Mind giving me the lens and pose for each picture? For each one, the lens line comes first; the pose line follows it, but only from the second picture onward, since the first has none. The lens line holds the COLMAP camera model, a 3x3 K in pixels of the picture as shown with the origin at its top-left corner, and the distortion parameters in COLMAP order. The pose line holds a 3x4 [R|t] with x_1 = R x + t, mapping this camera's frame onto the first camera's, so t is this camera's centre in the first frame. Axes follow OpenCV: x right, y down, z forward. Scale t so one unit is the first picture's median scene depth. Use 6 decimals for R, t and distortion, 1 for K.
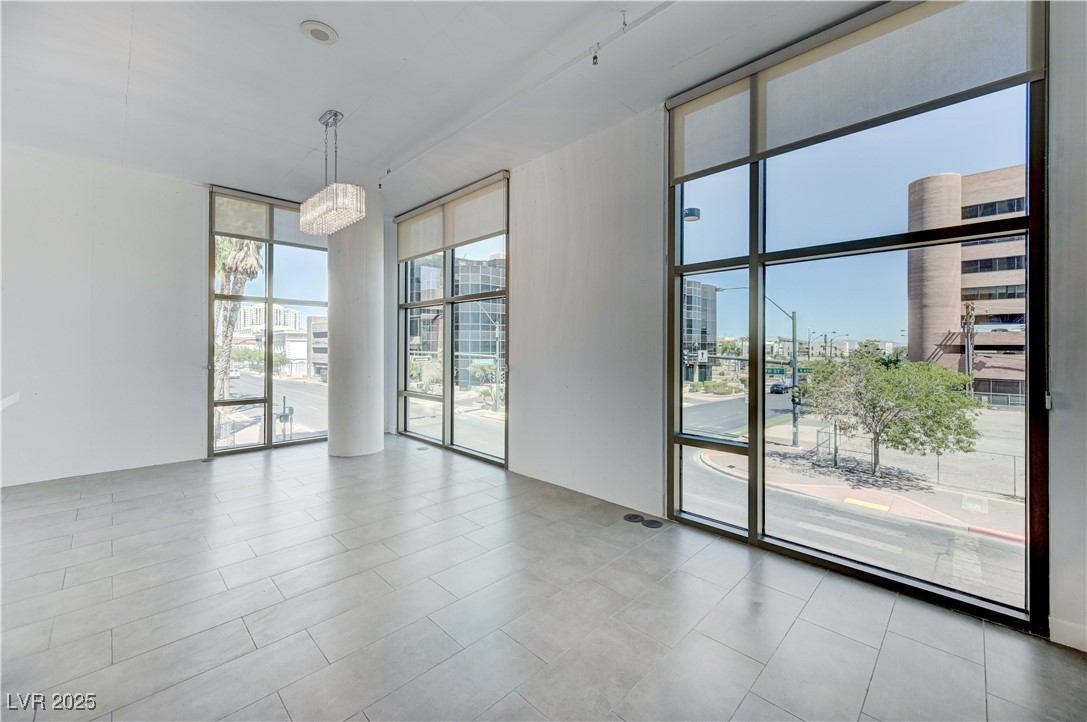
lens RADIAL K [[430.7, 0, 545.7], [0, 430.7, 345.2], [0, 0, 1]] dist [0.001466, 0.000277]
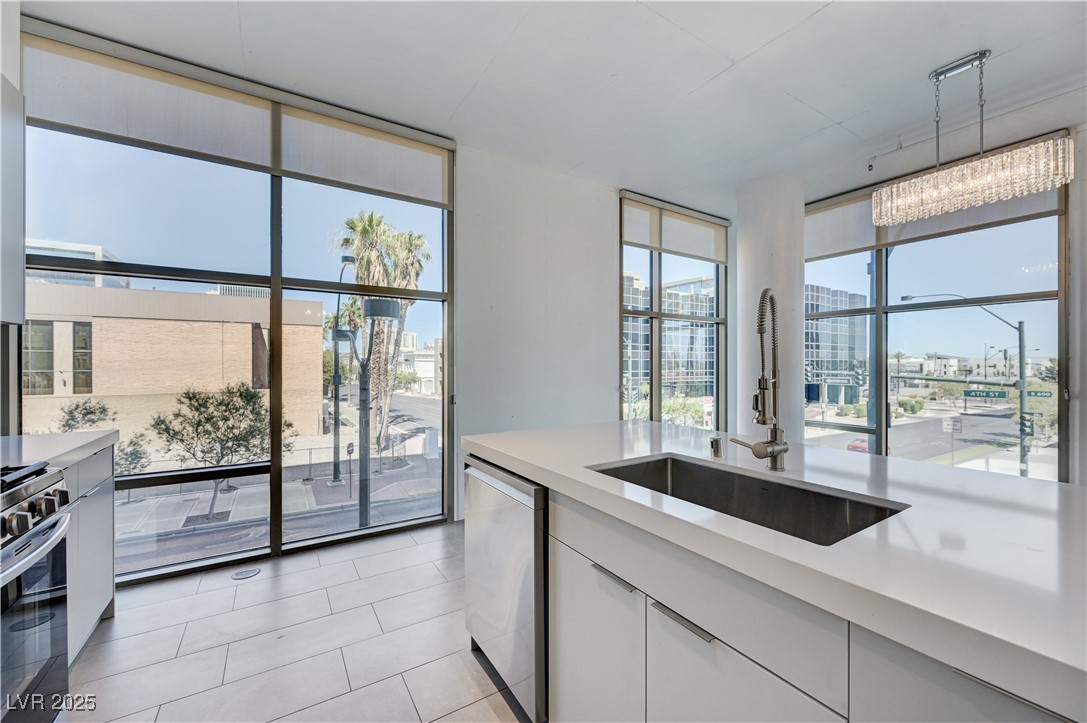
lens RADIAL K [[430.3, 0, 546.1], [0, 430.3, 365.1], [0, 0, 1]] dist [-0.002535, -0.000370]
pose [[0.975417, -0.003421, -0.220343, -0.154571], [0.003978, 0.999990, 0.002086, -0.000652], [0.220333, -0.002911, 0.975420, 0.015751]]
